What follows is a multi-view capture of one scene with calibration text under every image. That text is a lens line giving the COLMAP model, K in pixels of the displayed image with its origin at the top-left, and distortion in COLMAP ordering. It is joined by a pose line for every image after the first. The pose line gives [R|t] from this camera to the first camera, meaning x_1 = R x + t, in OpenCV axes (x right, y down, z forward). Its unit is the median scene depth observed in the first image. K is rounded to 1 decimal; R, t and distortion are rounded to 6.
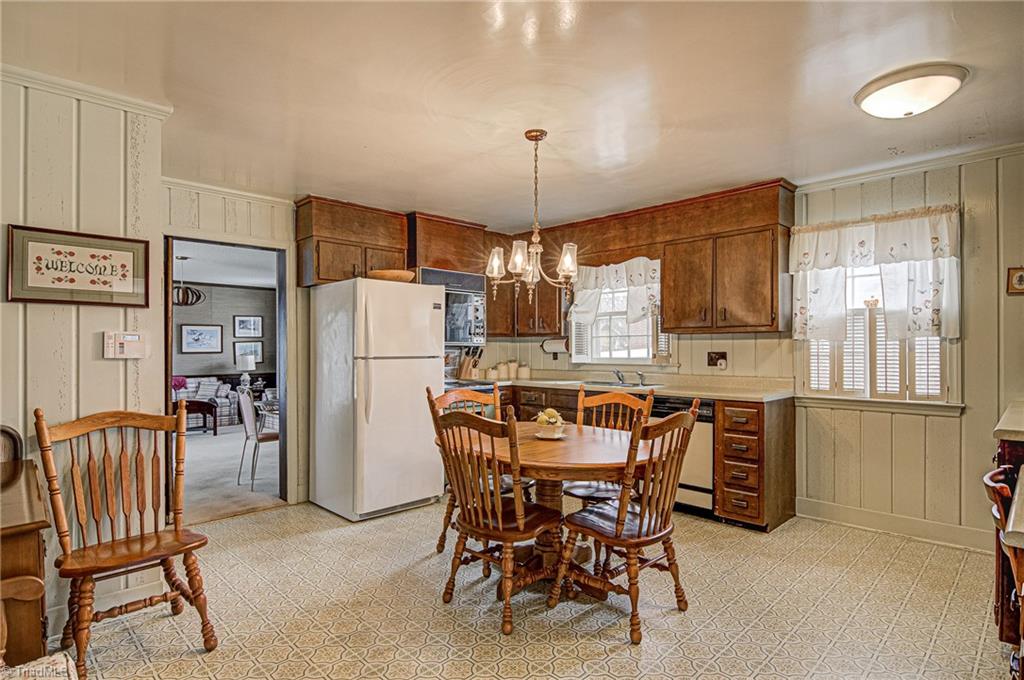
lens RADIAL K [[526.0, 0, 506.8], [0, 526.0, 349.5], [0, 0, 1]] dist [0.020915, -0.000261]
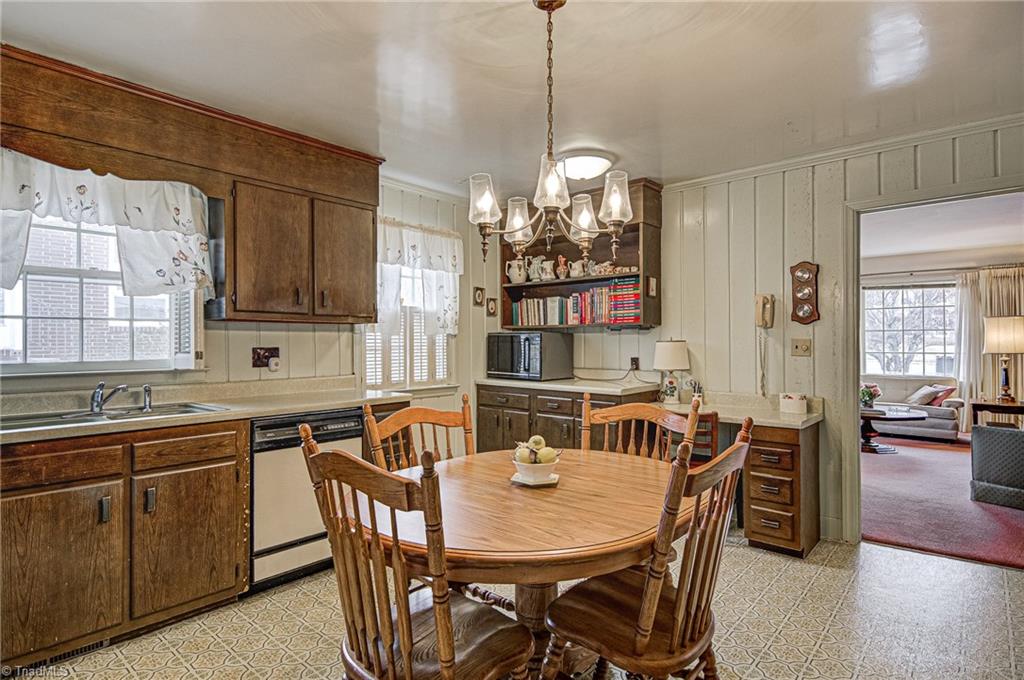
lens RADIAL K [[524.9, 0, 512.0], [0, 524.9, 340.0], [0, 0, 1]] dist [-0.000916, -0.000263]
pose [[-0.059744, 0.002436, 0.998211, -0.398103], [-0.000614, 0.999997, -0.002477, -0.004653], [-0.998214, -0.000760, -0.059742, 0.803652]]
